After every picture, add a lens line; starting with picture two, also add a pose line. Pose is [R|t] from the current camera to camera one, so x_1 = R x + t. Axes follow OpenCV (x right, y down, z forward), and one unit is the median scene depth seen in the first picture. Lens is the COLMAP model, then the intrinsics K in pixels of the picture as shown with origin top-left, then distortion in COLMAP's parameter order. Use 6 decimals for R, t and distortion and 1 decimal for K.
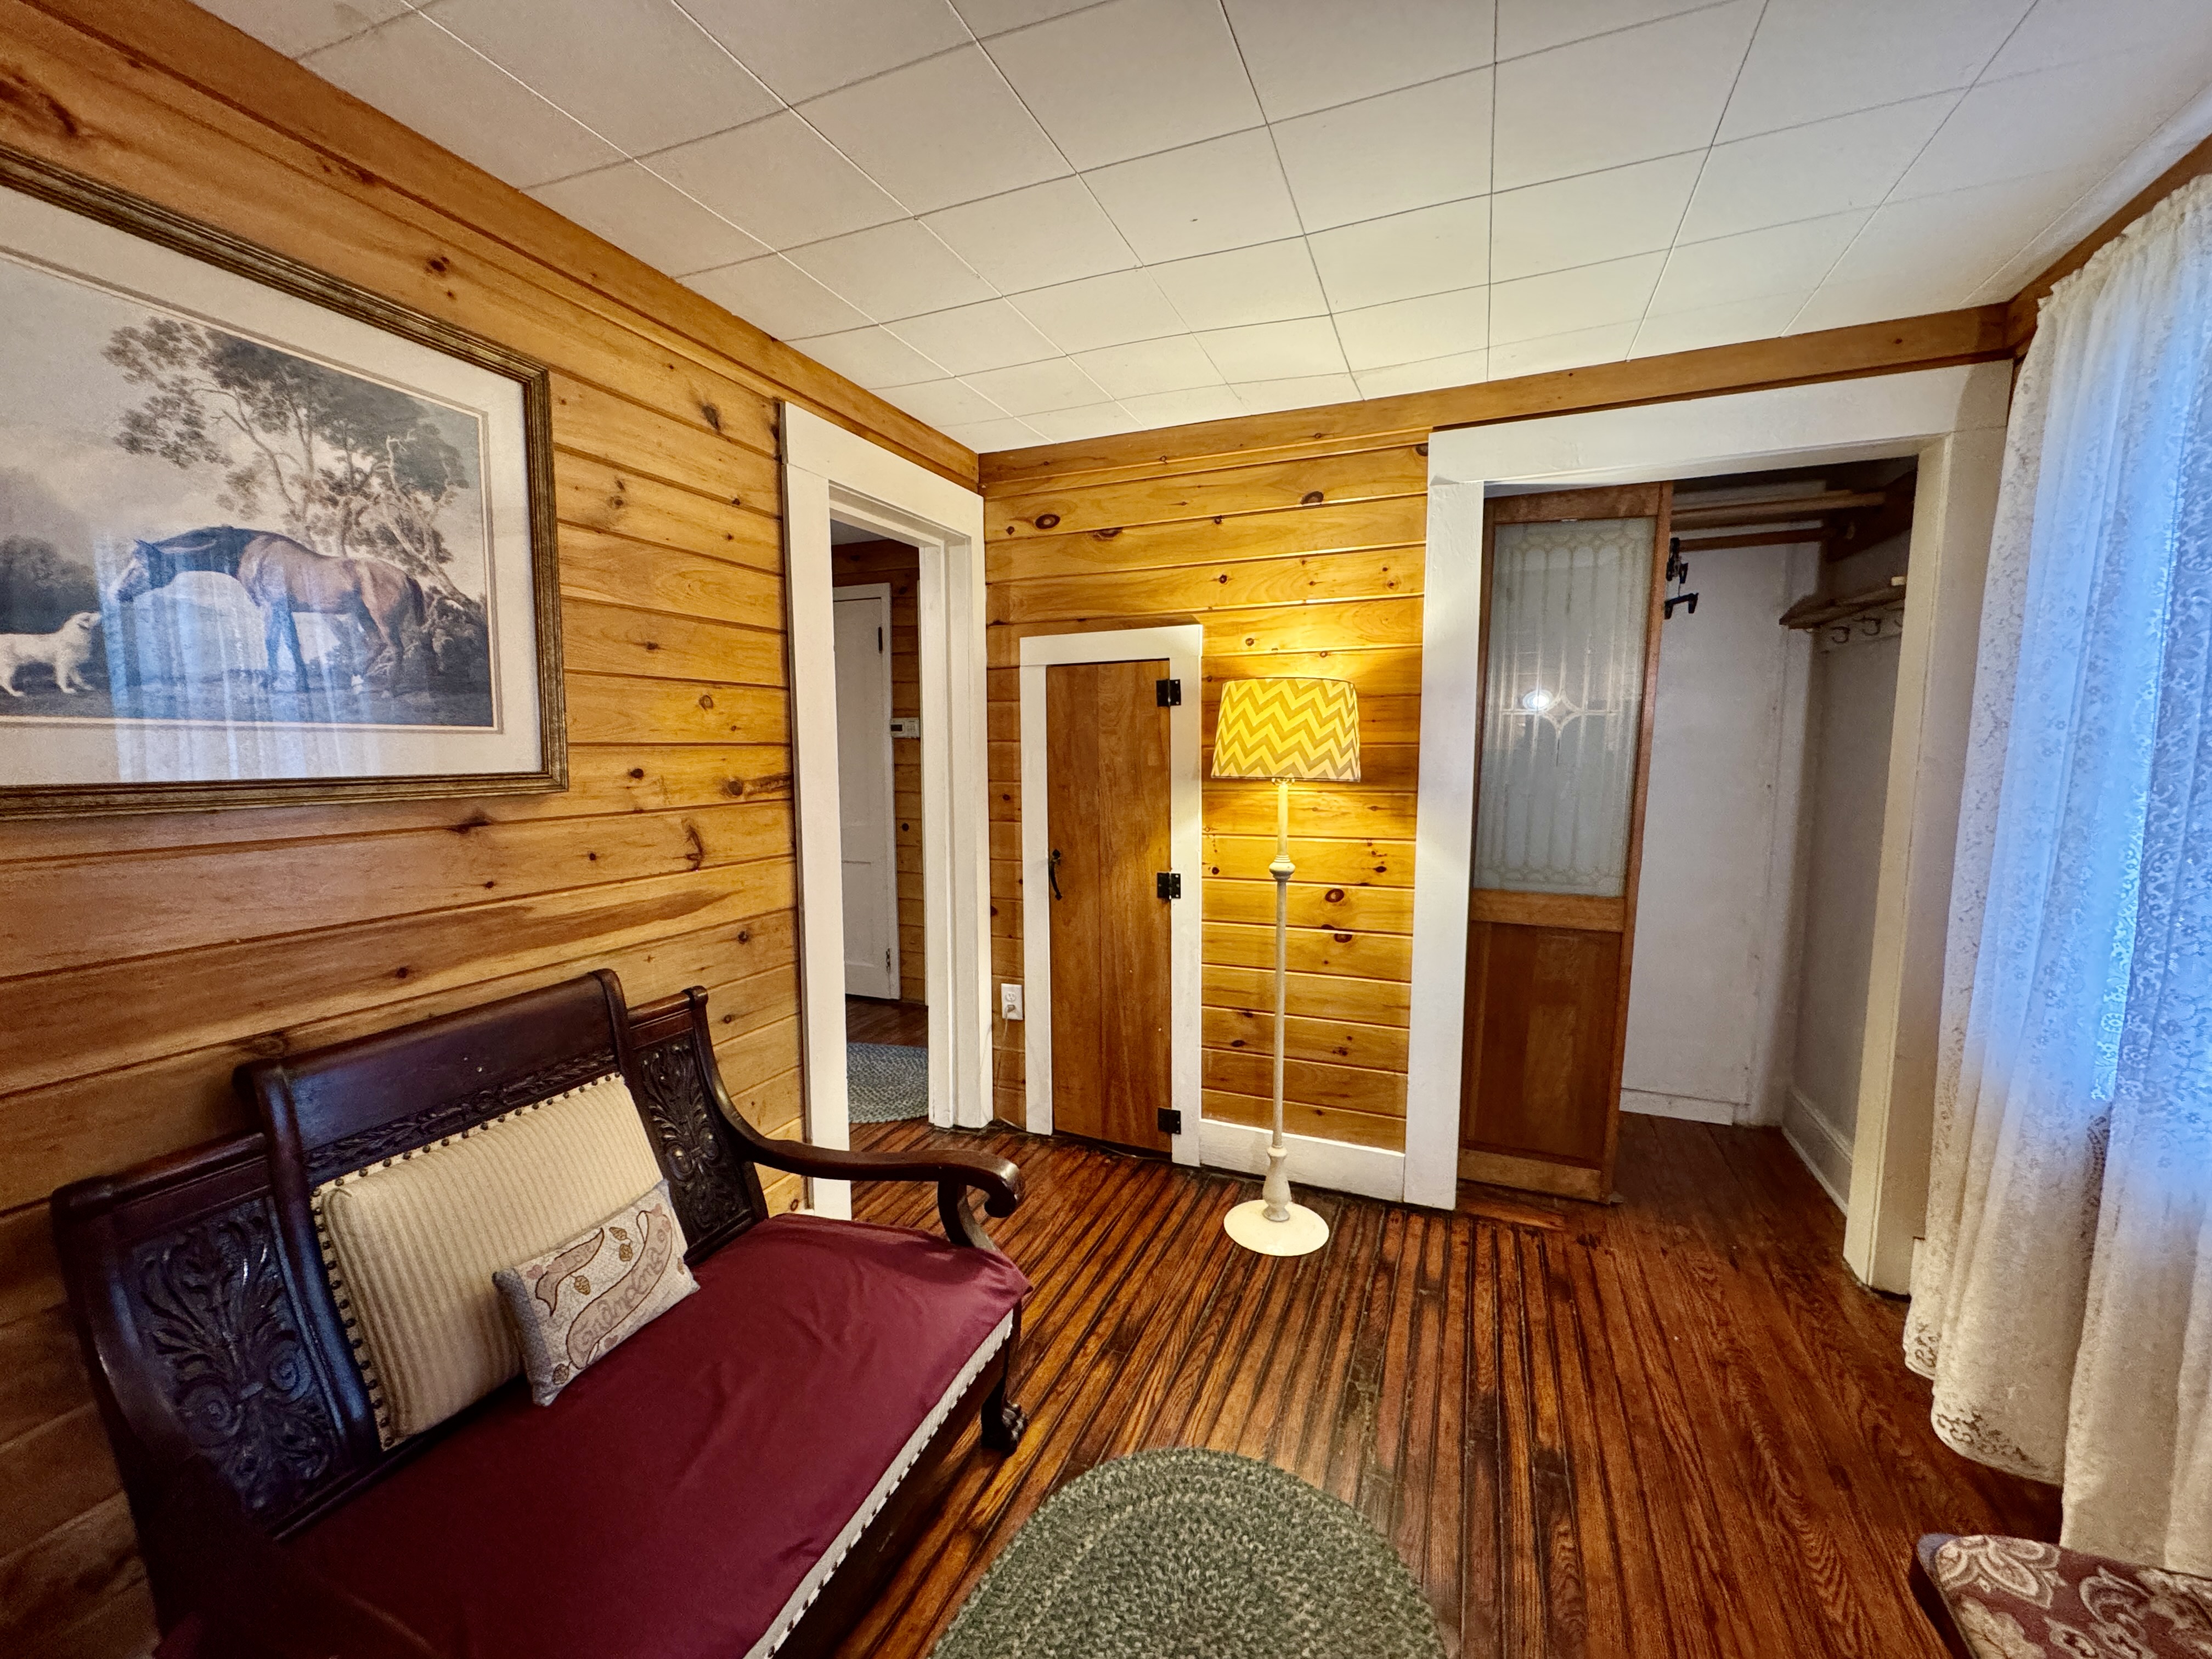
lens RADIAL K [[885.2, 0, 1106.0], [0, 885.2, 829.5], [0, 0, 1]] dist [0.000279, -0.000010]
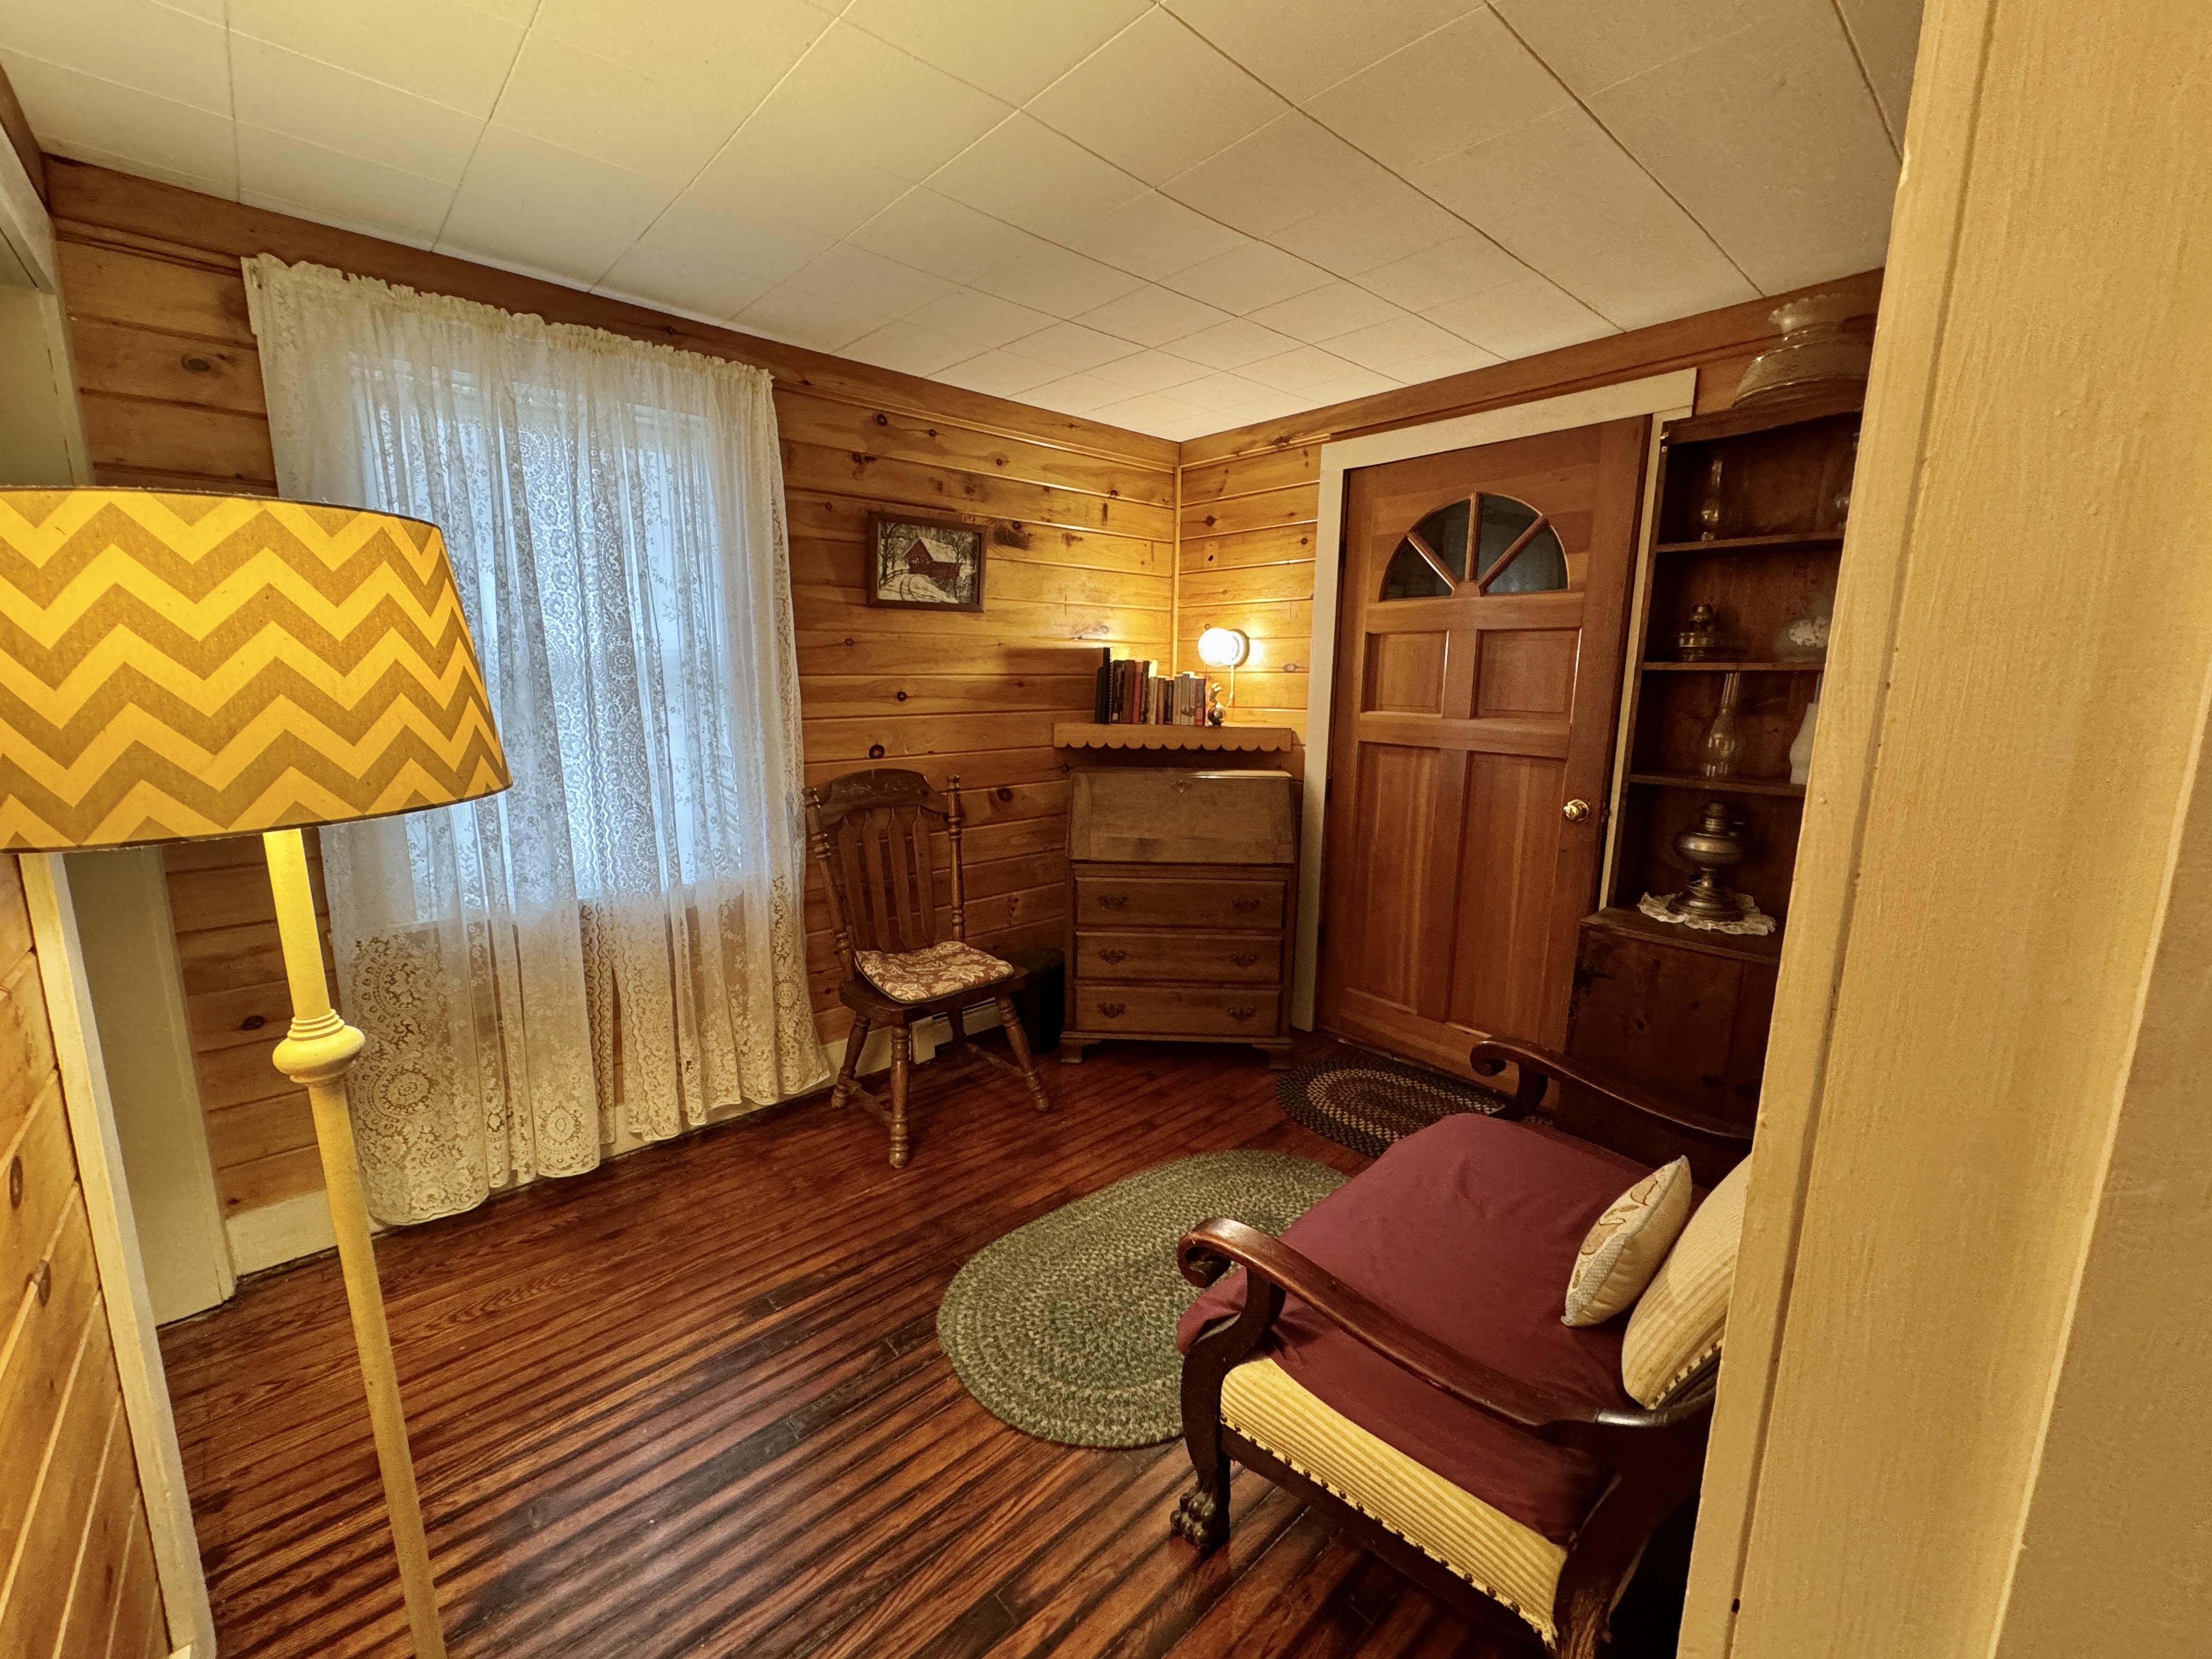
lens RADIAL K [[885.2, 0, 1106.0], [0, 885.2, 829.5], [0, 0, 1]] dist [0.000279, -0.000010]
pose [[-0.907216, -0.079614, 0.413062, -0.313766], [0.035085, 0.964186, 0.262898, -0.164932], [-0.419199, 0.252998, -0.871931, 1.540304]]
